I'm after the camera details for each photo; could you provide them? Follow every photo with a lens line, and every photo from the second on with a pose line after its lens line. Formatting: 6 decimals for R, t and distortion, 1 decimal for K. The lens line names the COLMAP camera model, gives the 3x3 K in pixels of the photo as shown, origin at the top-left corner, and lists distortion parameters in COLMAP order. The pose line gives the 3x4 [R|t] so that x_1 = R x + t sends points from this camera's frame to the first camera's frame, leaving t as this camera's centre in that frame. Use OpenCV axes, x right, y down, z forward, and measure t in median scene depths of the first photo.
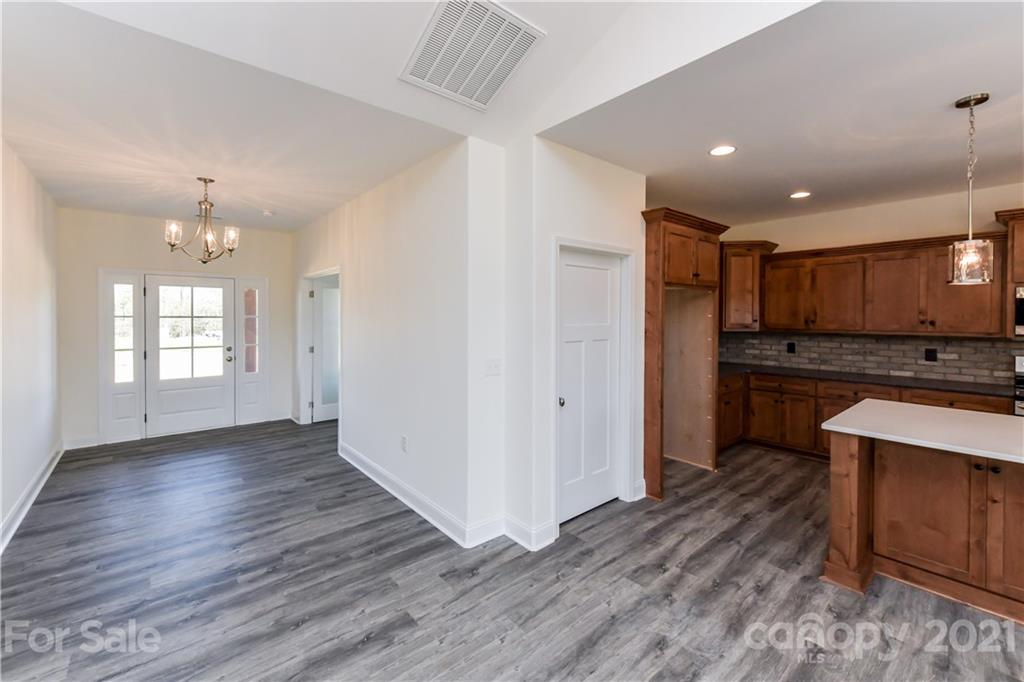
lens RADIAL K [[425.2, 0, 502.4], [0, 425.2, 320.2], [0, 0, 1]] dist [-0.001891, -0.000084]
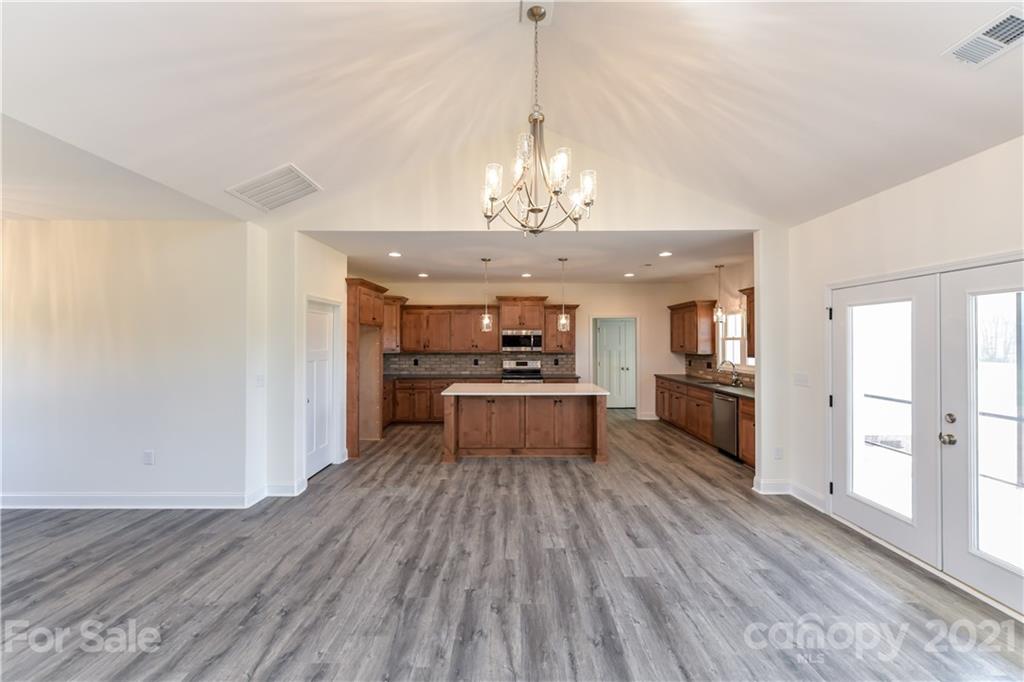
lens RADIAL K [[417.5, 0, 507.4], [0, 417.5, 338.5], [0, 0, 1]] dist [0.016206, 0.000267]
pose [[0.649621, 0.002422, 0.760255, -0.387429], [0.011938, 0.999839, -0.013386, -0.002109], [-0.760165, 0.017772, 0.649487, -0.389649]]
